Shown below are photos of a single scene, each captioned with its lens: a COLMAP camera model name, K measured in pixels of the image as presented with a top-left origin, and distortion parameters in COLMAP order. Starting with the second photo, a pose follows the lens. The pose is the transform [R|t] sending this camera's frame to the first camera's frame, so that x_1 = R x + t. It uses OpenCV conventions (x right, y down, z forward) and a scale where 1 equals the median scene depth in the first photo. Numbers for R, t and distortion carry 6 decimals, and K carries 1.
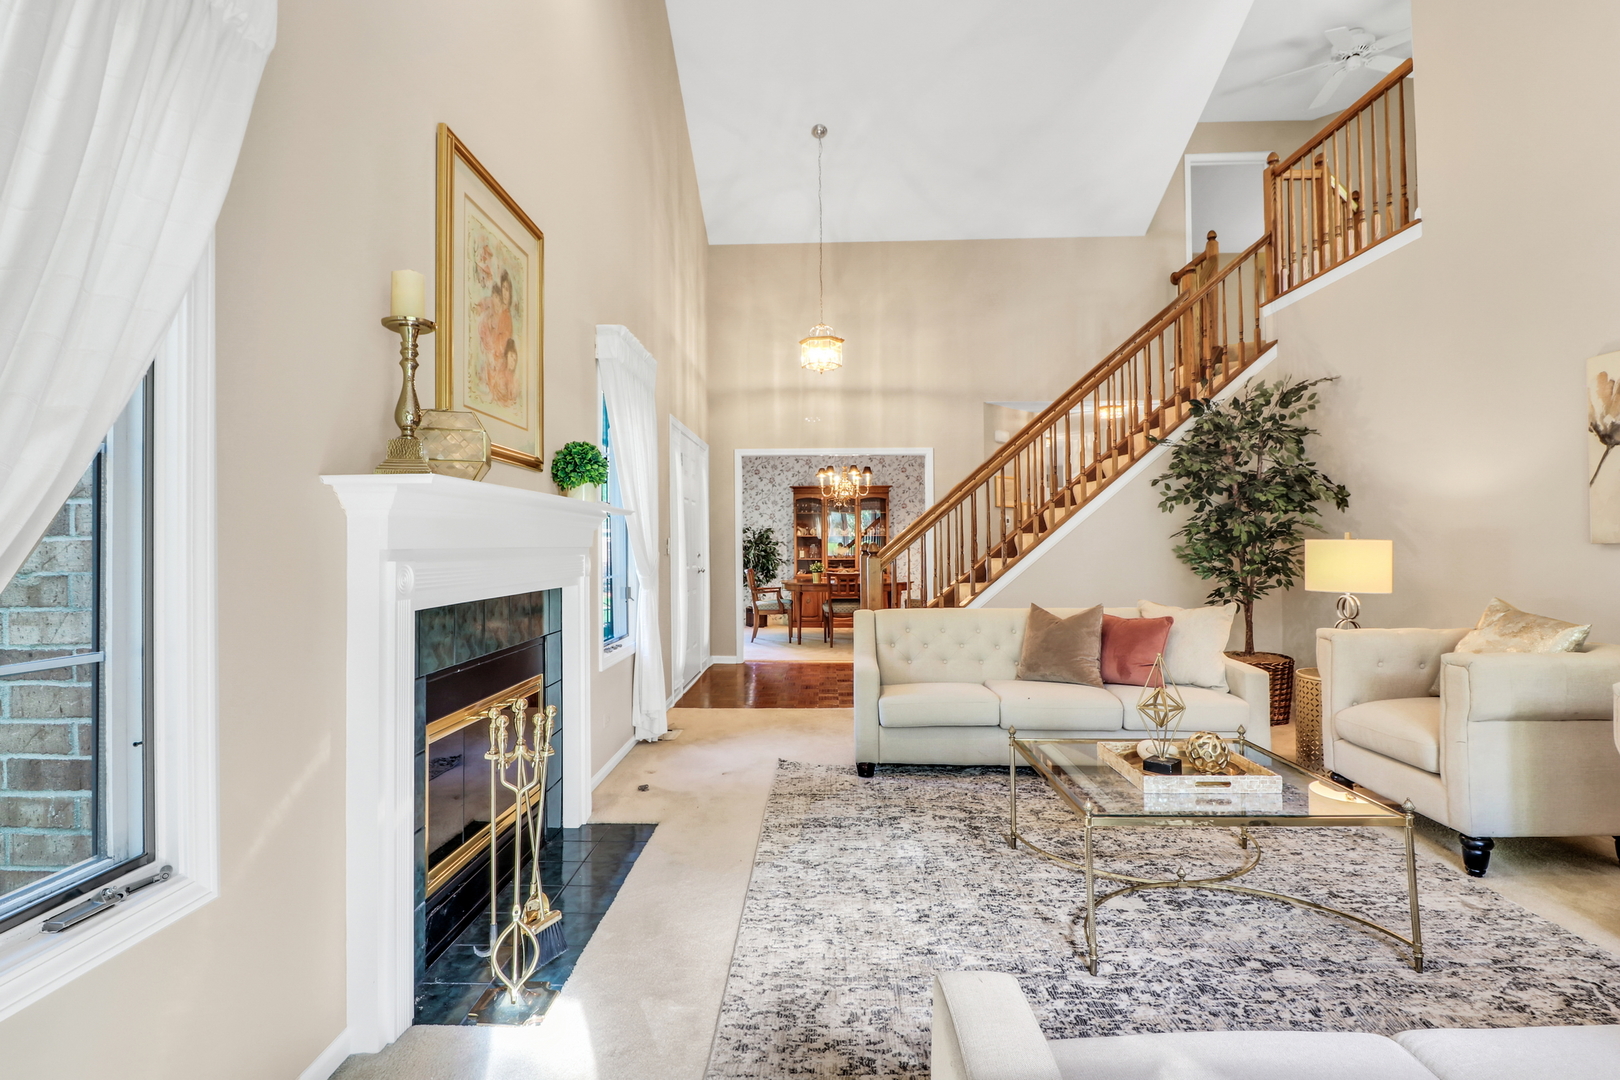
lens RADIAL K [[791.8, 0, 797.1], [0, 791.8, 531.7], [0, 0, 1]] dist [0.002848, -0.012975]
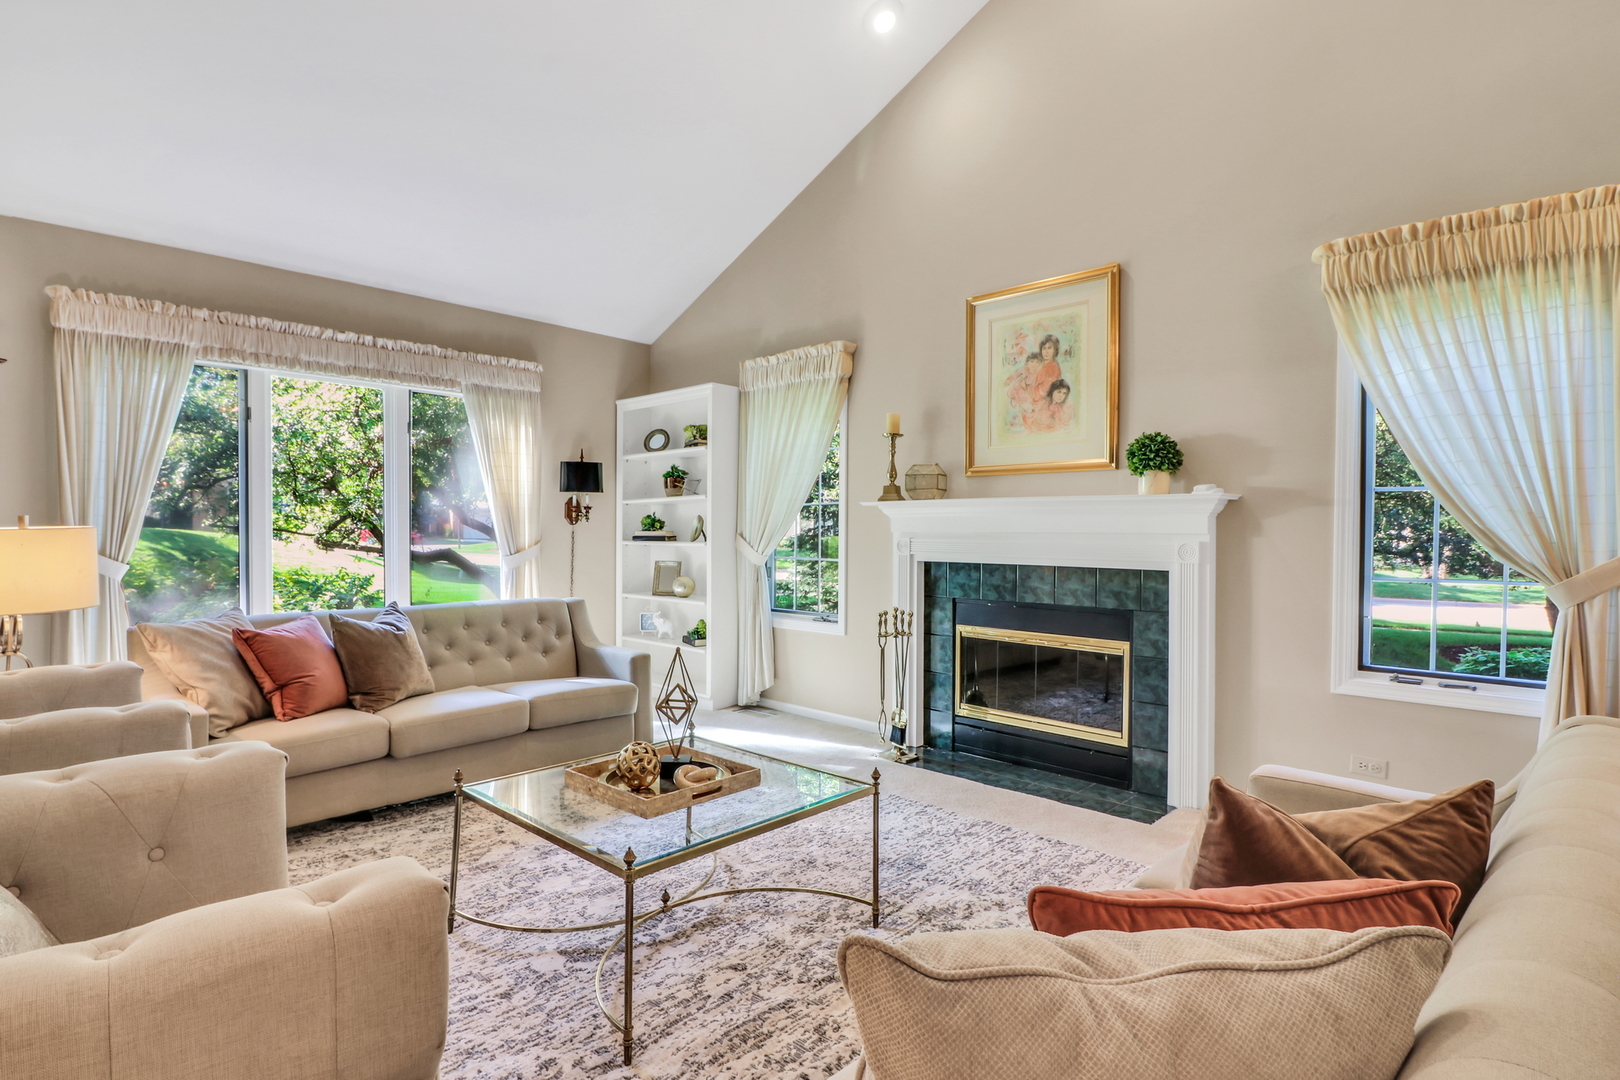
lens RADIAL K [[826.4, 0, 800.0], [0, 826.4, 532.7], [0, 0, 1]] dist [0.012068, -0.019533]
pose [[-0.659310, 0.003623, -0.751862, 0.895441], [0.009380, 0.999950, -0.003408, 0.018396], [0.751813, -0.009299, -0.659311, 1.426174]]
